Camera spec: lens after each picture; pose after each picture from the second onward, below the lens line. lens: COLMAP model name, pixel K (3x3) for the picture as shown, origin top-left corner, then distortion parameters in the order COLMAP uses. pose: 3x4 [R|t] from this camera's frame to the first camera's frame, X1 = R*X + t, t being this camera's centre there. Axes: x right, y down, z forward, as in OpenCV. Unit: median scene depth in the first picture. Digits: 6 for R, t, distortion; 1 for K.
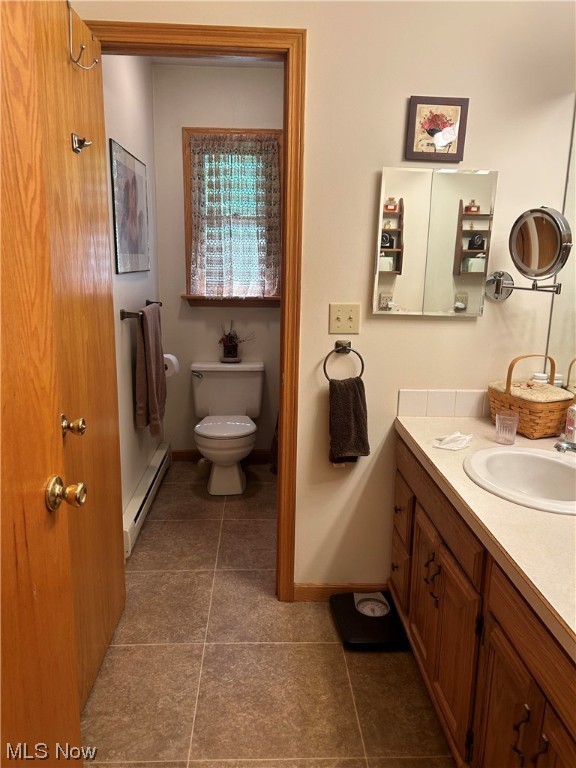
lens RADIAL K [[584.6, 0, 288.0], [0, 584.6, 384.0], [0, 0, 1]] dist [0.122839, -0.125668]
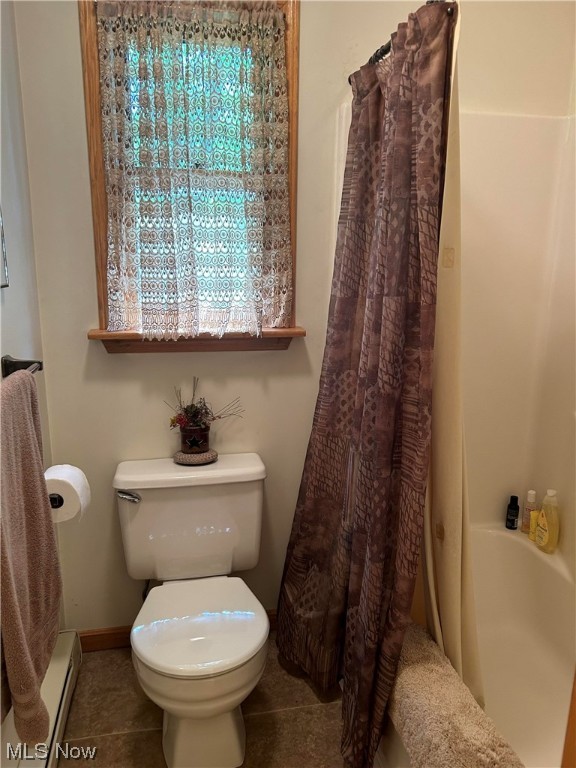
lens RADIAL K [[584.6, 0, 288.0], [0, 584.6, 384.0], [0, 0, 1]] dist [0.122839, -0.125668]
pose [[0.988414, -0.037952, 0.146961, -0.094136], [0.038077, 0.999273, 0.001961, -0.104903], [-0.146929, 0.003658, 0.989140, 0.503377]]
